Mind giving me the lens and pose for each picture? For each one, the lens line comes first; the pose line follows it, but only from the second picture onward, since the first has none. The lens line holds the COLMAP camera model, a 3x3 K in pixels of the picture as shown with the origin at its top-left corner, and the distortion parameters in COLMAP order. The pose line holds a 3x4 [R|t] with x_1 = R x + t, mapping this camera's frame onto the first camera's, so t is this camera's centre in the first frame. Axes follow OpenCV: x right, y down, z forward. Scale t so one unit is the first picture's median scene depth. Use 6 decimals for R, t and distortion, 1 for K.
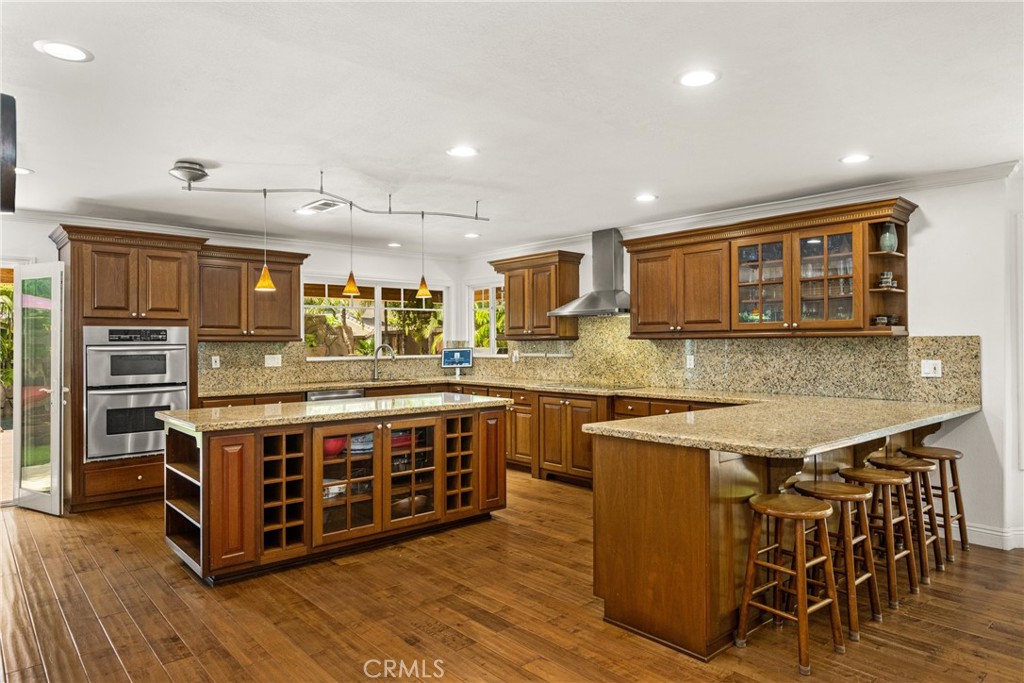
lens RADIAL K [[629.9, 0, 511.0], [0, 629.9, 339.9], [0, 0, 1]] dist [-0.006339, -0.000665]
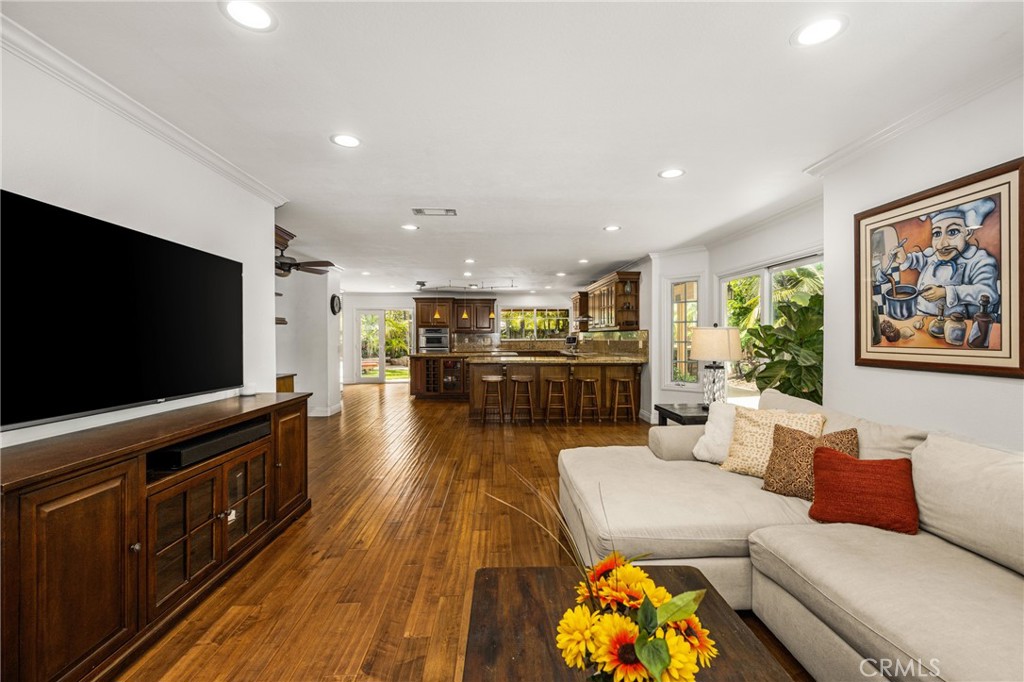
lens RADIAL K [[434.0, 0, 514.0], [0, 434.0, 330.5], [0, 0, 1]] dist [0.003250, 0.000071]
pose [[0.777082, -0.005295, -0.629378, 1.048018], [0.003987, 0.999986, -0.003490, -0.000584], [0.629387, 0.000203, 0.777092, -0.403162]]
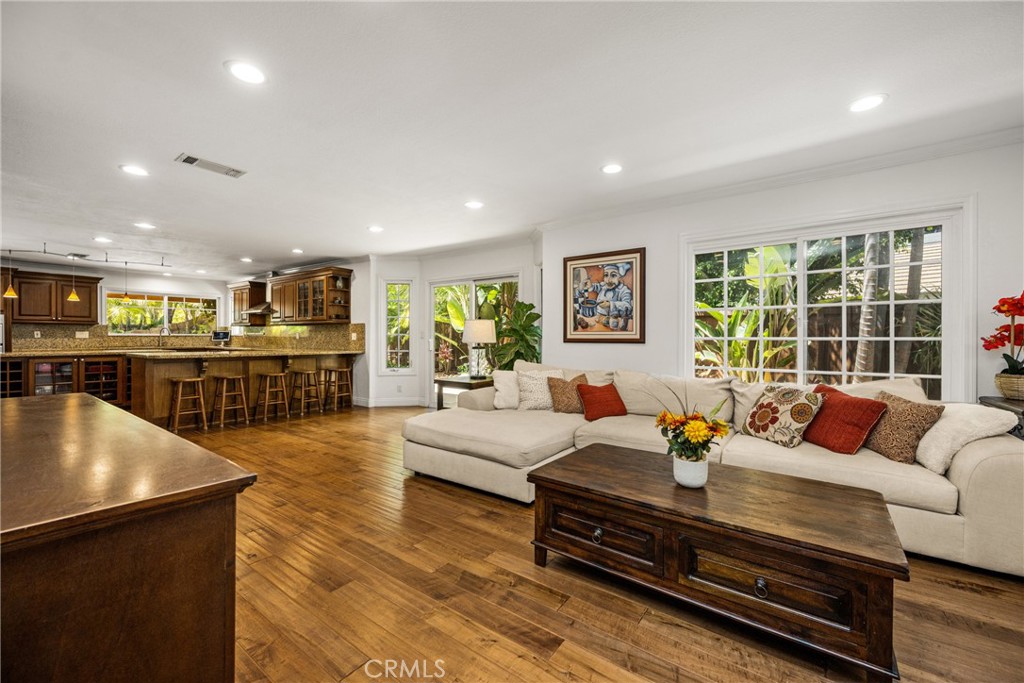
lens RADIAL K [[412.4, 0, 509.5], [0, 412.4, 334.2], [0, 0, 1]] dist [0.004090, 0.000146]
pose [[0.977181, 0.009823, 0.212179, 0.745920], [-0.010123, 0.999949, 0.000329, 0.023530], [-0.212165, -0.002470, 0.977231, -0.572928]]
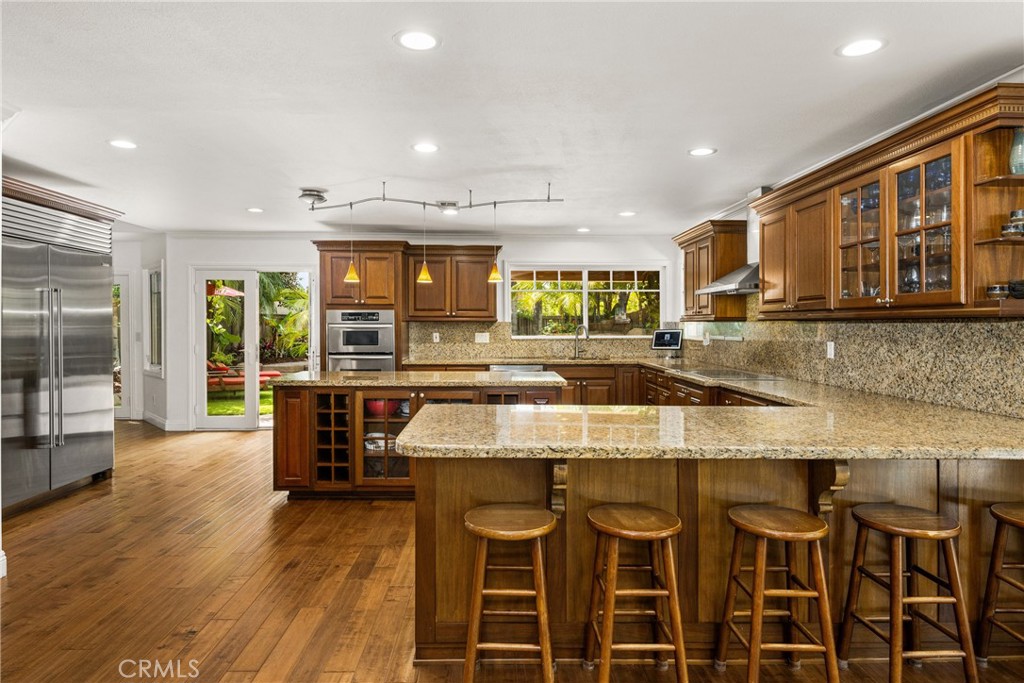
lens RADIAL K [[603.7, 0, 500.4], [0, 603.7, 326.5], [0, 0, 1]] dist [-0.006782, 0.000474]
pose [[0.763213, 0.009154, -0.646082, 0.484672], [-0.002697, 0.999936, 0.010982, -0.001026], [0.646141, -0.006639, 0.763189, 0.196597]]
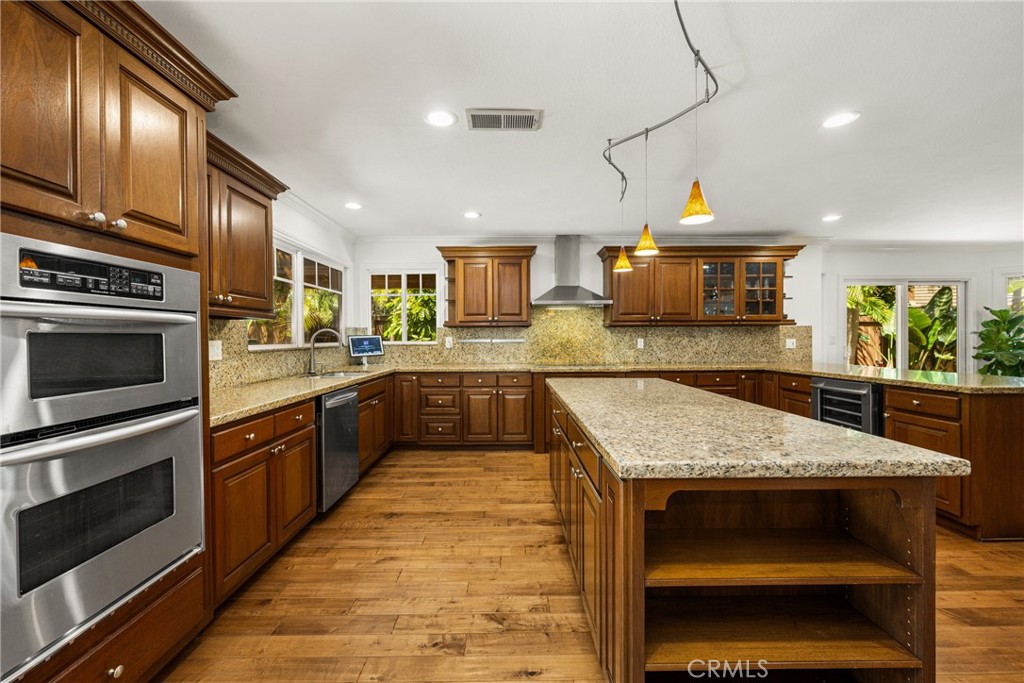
lens RADIAL K [[412.4, 0, 511.6], [0, 412.4, 344.0], [0, 0, 1]] dist [0.004090, 0.000146]
pose [[0.654053, -0.008685, 0.756399, -0.618081], [-0.003221, 0.999893, 0.014267, 0.025814], [-0.756442, -0.011768, 0.653955, 0.671571]]
